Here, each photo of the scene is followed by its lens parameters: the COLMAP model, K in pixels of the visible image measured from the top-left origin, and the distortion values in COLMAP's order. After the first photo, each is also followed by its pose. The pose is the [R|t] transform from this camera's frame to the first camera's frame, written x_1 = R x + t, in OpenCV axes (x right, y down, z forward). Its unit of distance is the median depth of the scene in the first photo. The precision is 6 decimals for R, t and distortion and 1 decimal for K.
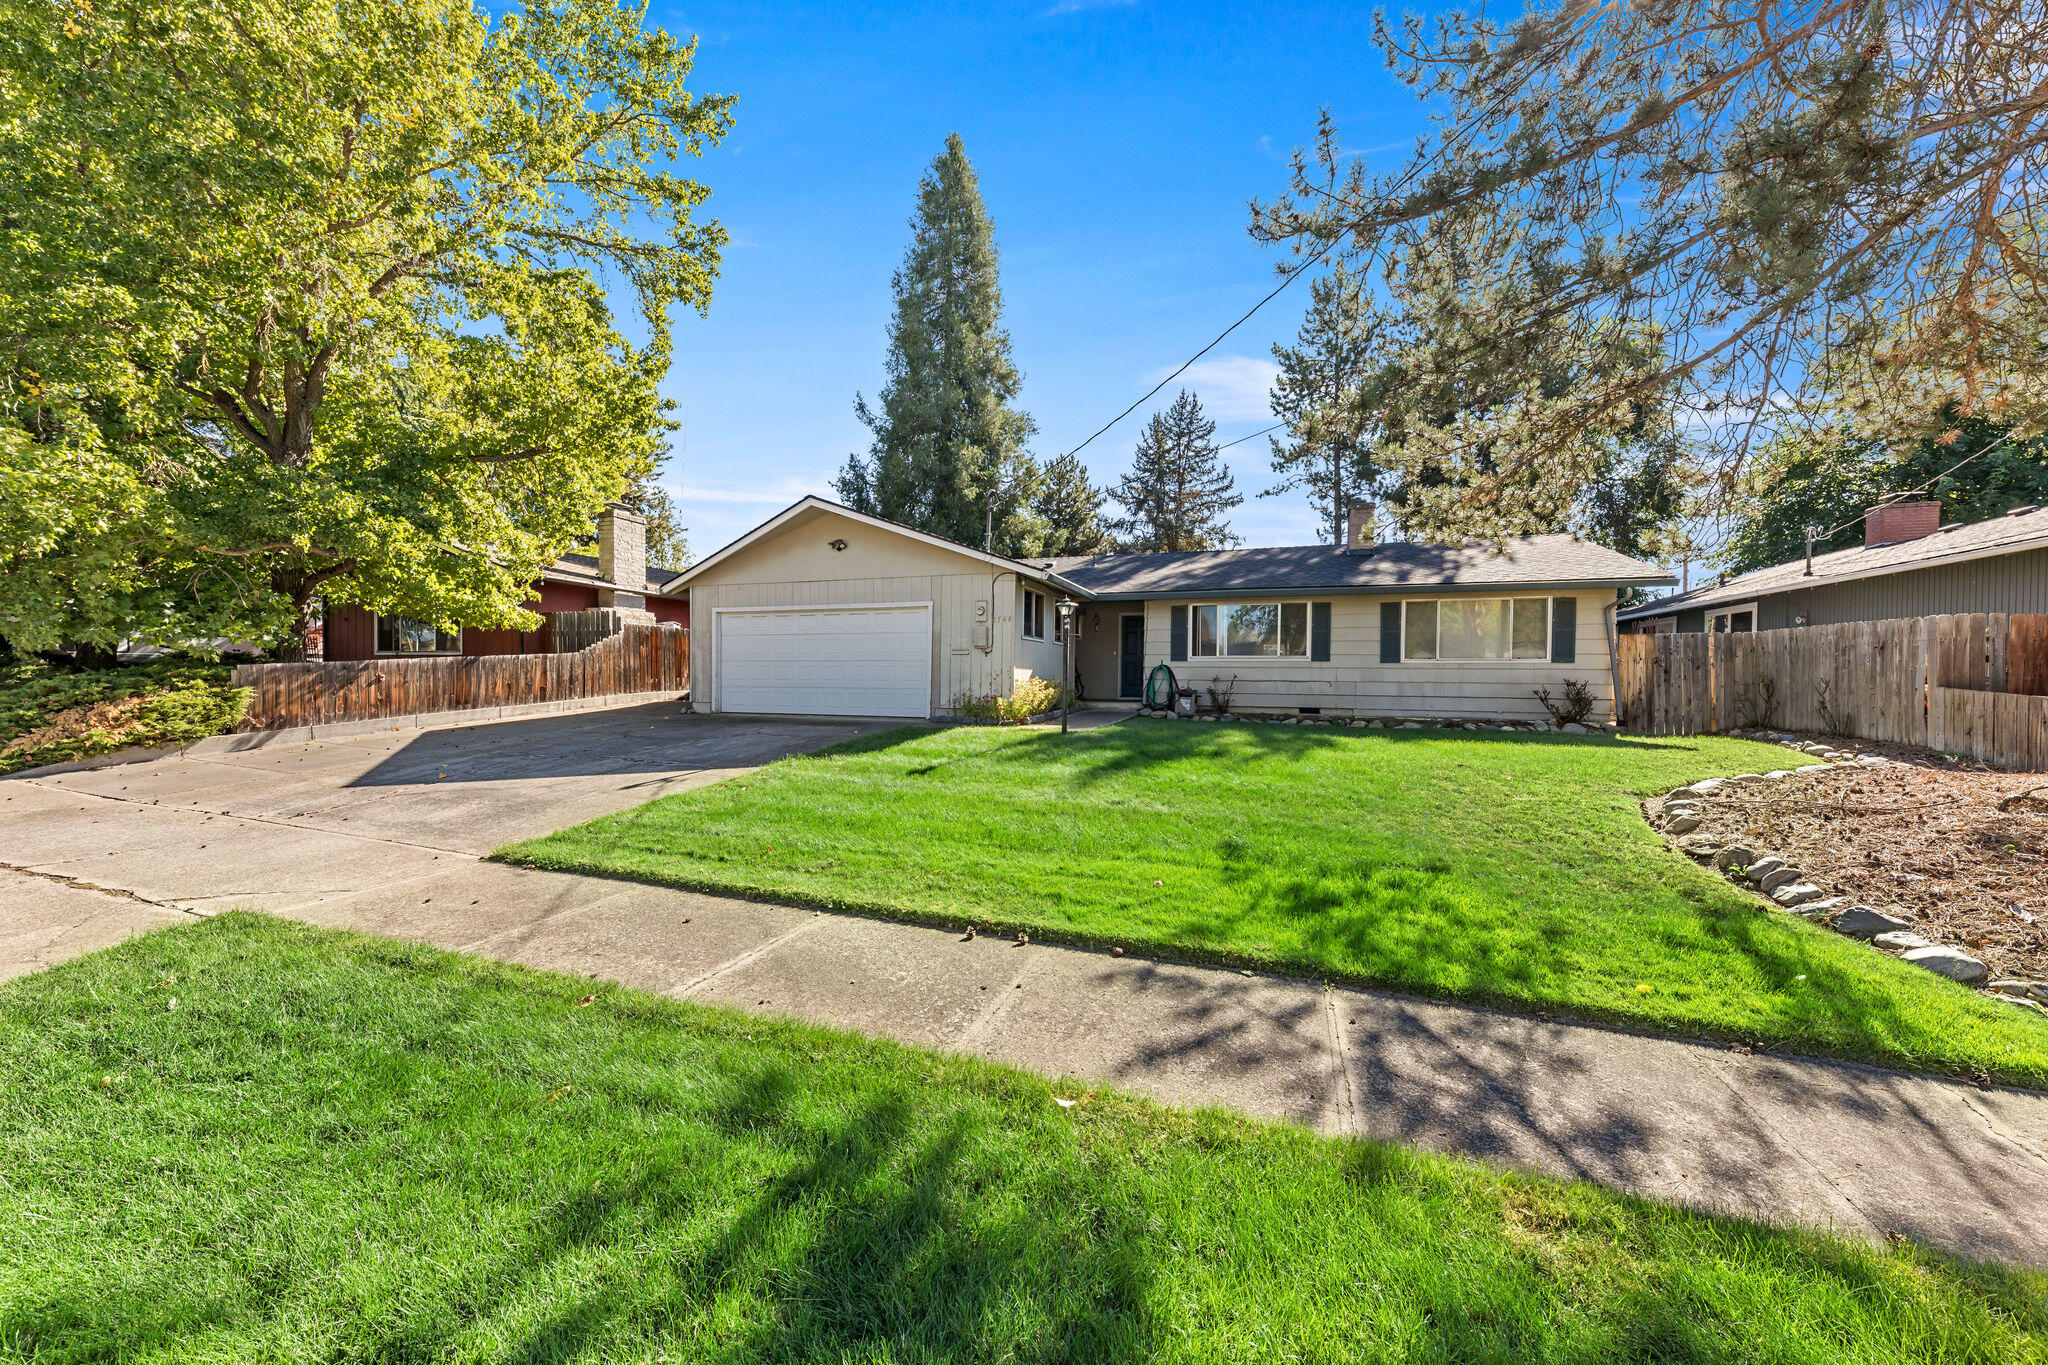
lens RADIAL K [[724.1, 0, 1047.1], [0, 724.1, 707.5], [0, 0, 1]] dist [0.002569, -0.002134]
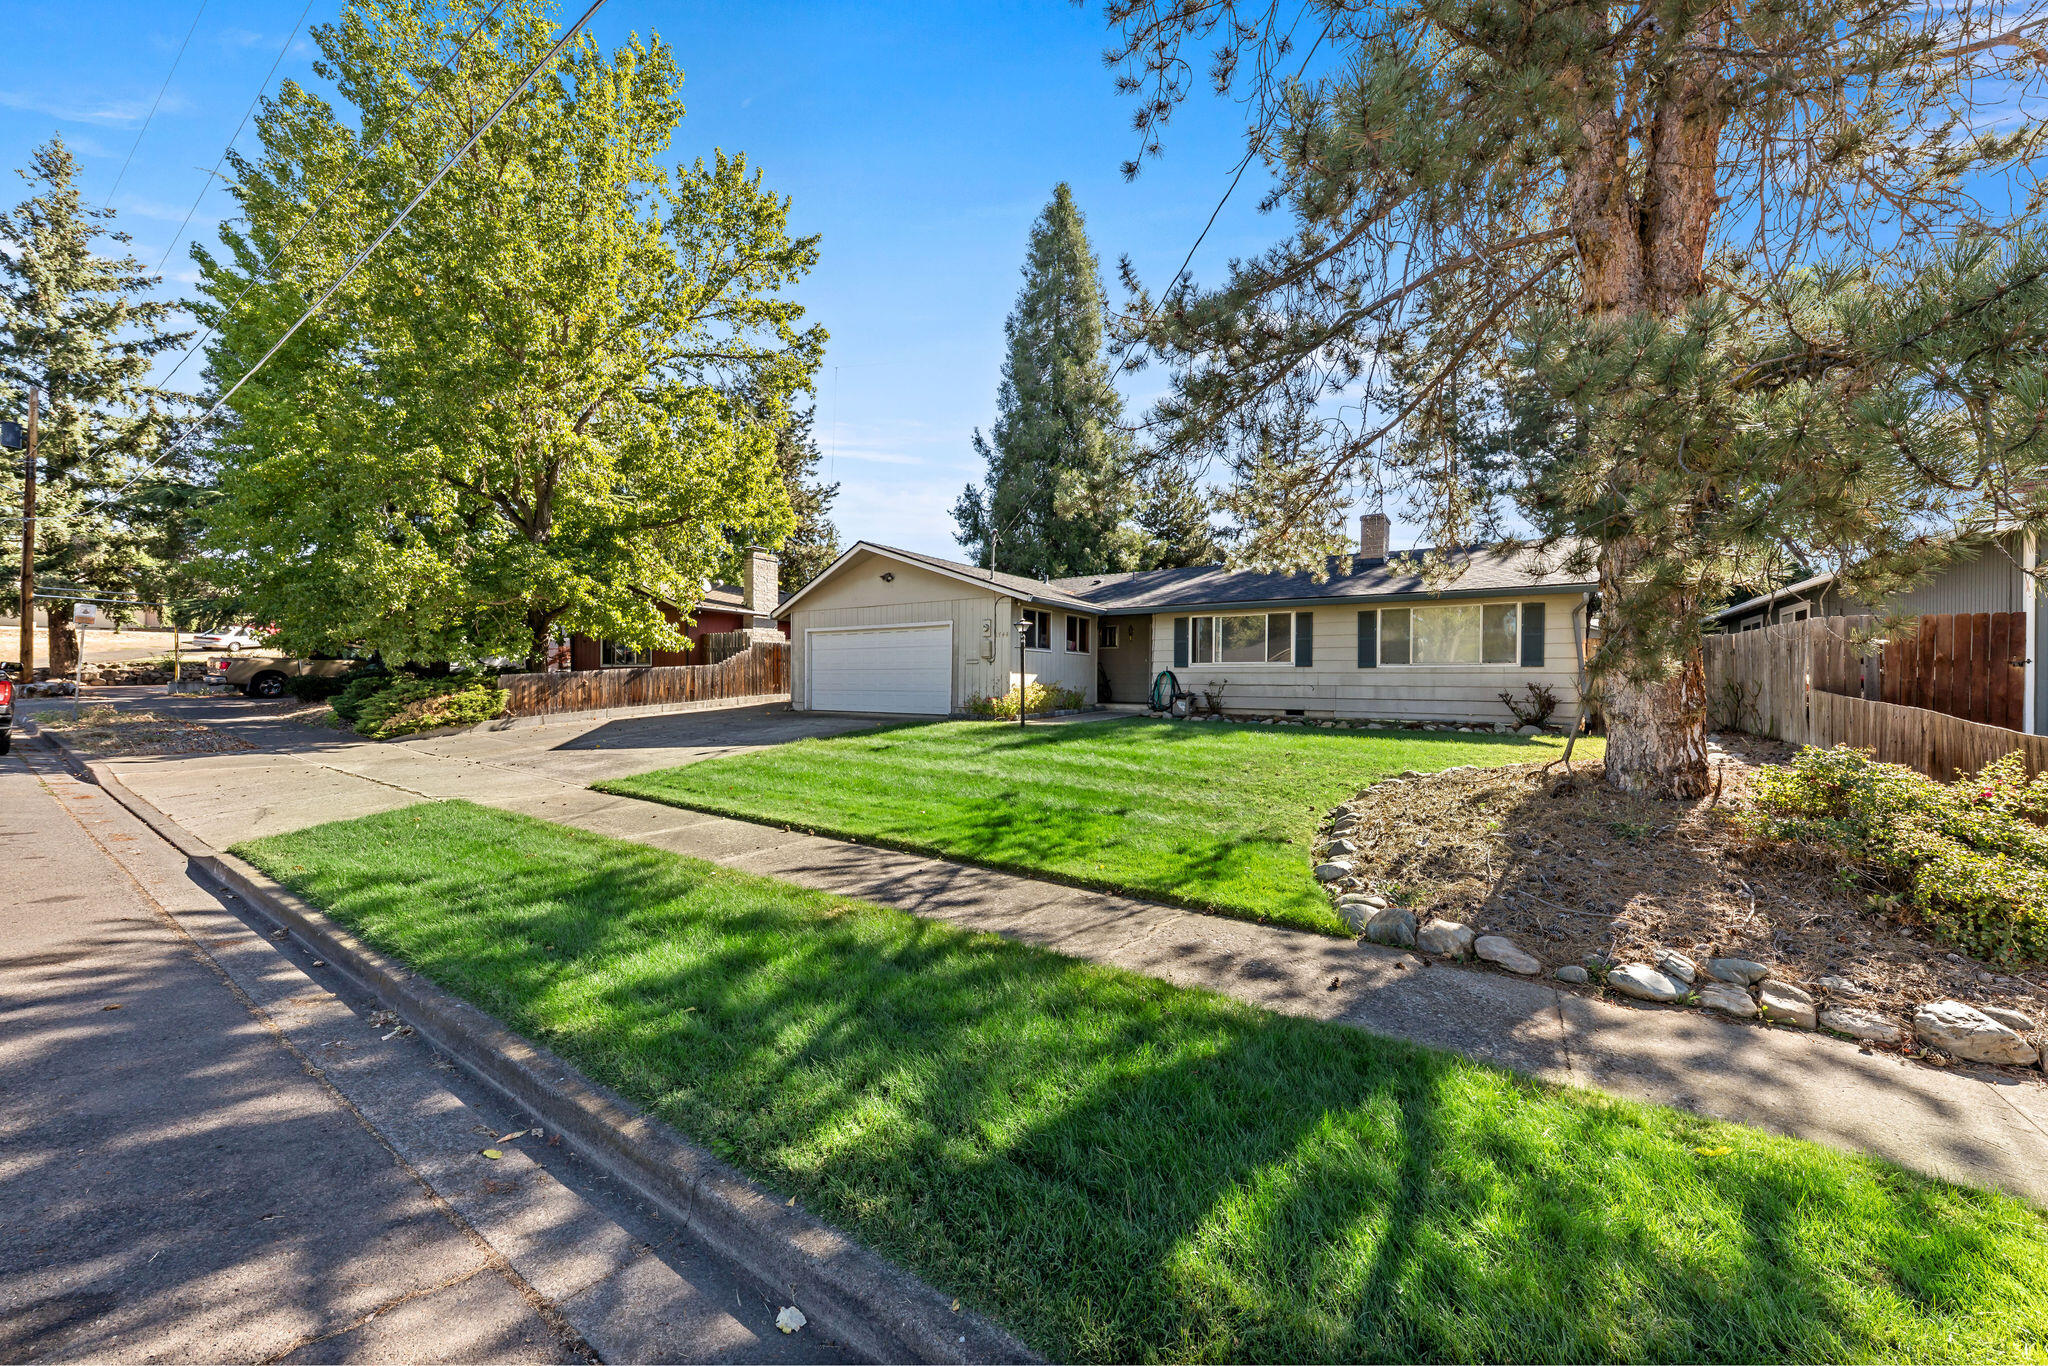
lens RADIAL K [[741.1, 0, 1044.3], [0, 741.1, 709.8], [0, 0, 1]] dist [0.004756, -0.003006]
pose [[0.967813, 0.007215, -0.251569, 0.282794], [-0.008839, 0.999947, -0.005327, 0.009814], [0.251517, 0.007379, 0.967825, -0.168470]]
